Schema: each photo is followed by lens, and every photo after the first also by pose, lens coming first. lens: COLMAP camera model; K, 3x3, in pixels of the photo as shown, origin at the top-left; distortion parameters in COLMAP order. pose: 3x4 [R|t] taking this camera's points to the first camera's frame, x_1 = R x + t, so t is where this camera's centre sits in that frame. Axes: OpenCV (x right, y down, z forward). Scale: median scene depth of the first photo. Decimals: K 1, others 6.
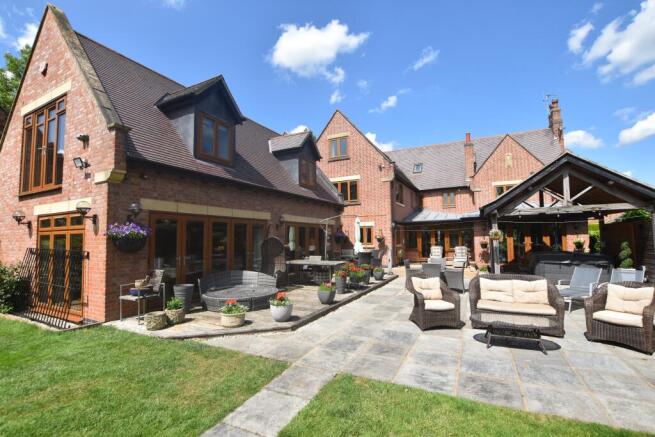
lens RADIAL K [[306.7, 0, 327.5], [0, 306.7, 218.5], [0, 0, 1]] dist [-0.025780, 0.000758]
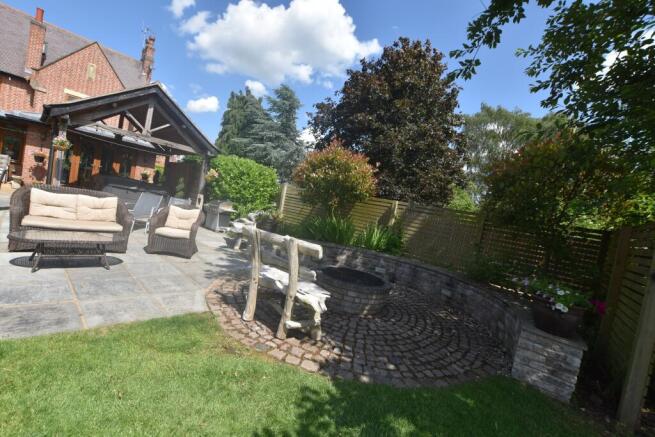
lens RADIAL K [[283.0, 0, 327.5], [0, 283.0, 218.5], [0, 0, 1]] dist [-0.028799, 0.000450]
pose [[0.263529, 0.022202, 0.964396, 0.038919], [-0.230038, 0.972340, 0.040475, 0.074575], [-0.936822, -0.232514, 0.261347, 0.114592]]
